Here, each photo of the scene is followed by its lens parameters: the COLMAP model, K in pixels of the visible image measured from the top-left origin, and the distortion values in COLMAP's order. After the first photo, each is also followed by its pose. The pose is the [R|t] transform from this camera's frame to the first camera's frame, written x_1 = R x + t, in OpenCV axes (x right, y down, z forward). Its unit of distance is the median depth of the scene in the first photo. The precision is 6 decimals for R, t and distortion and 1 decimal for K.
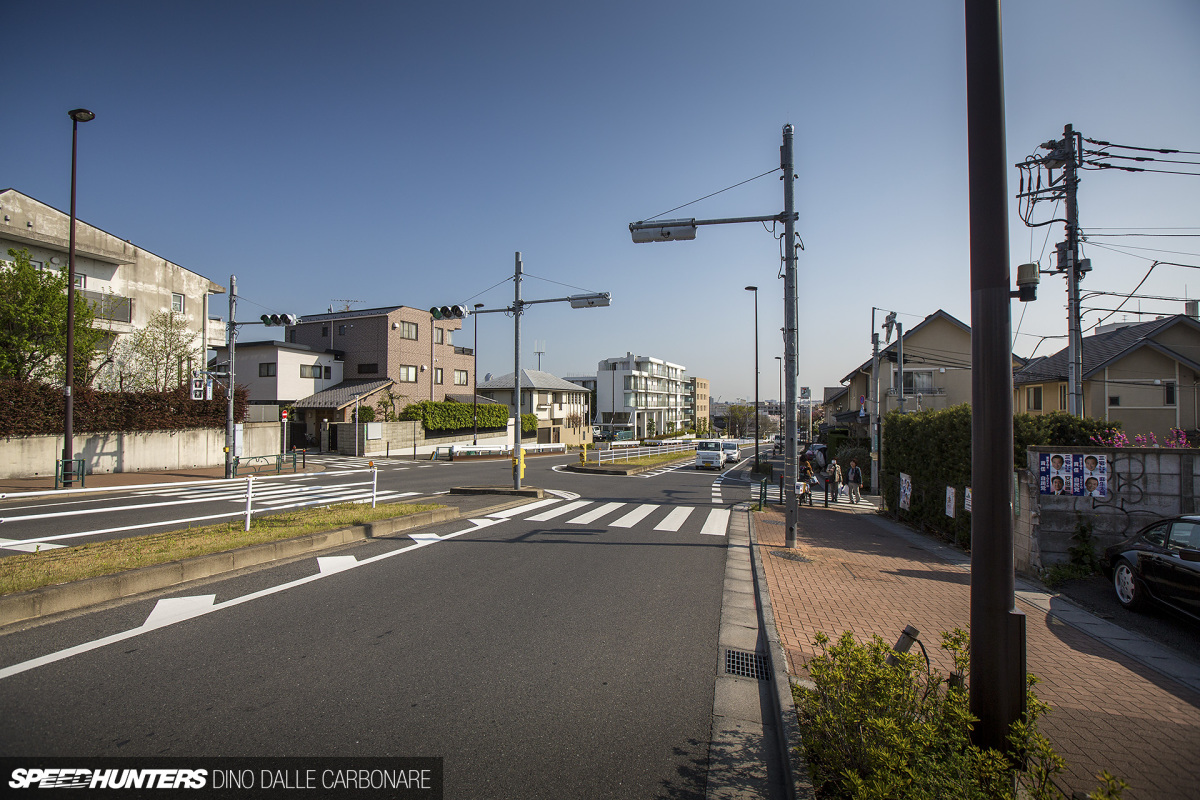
lens RADIAL K [[559.2, 0, 600.0], [0, 559.2, 400.0], [0, 0, 1]] dist [-0.047047, 0.022002]
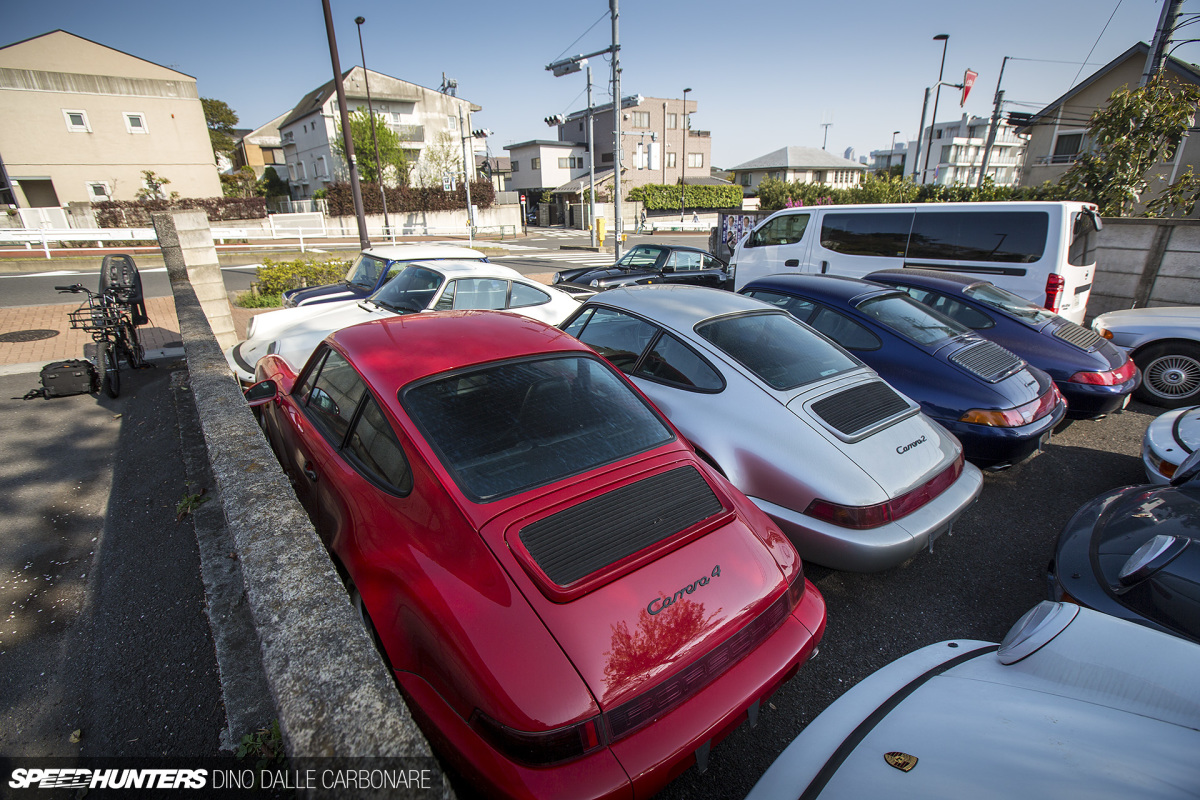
lens RADIAL K [[559.2, 0, 600.0], [0, 559.2, 400.0], [0, 0, 1]] dist [-0.047047, 0.022002]
pose [[0.824209, 0.175445, -0.538422, 0.382531], [0.035303, 0.933028, 0.358069, 0.004115], [0.565184, -0.314131, 0.762816, -0.129028]]
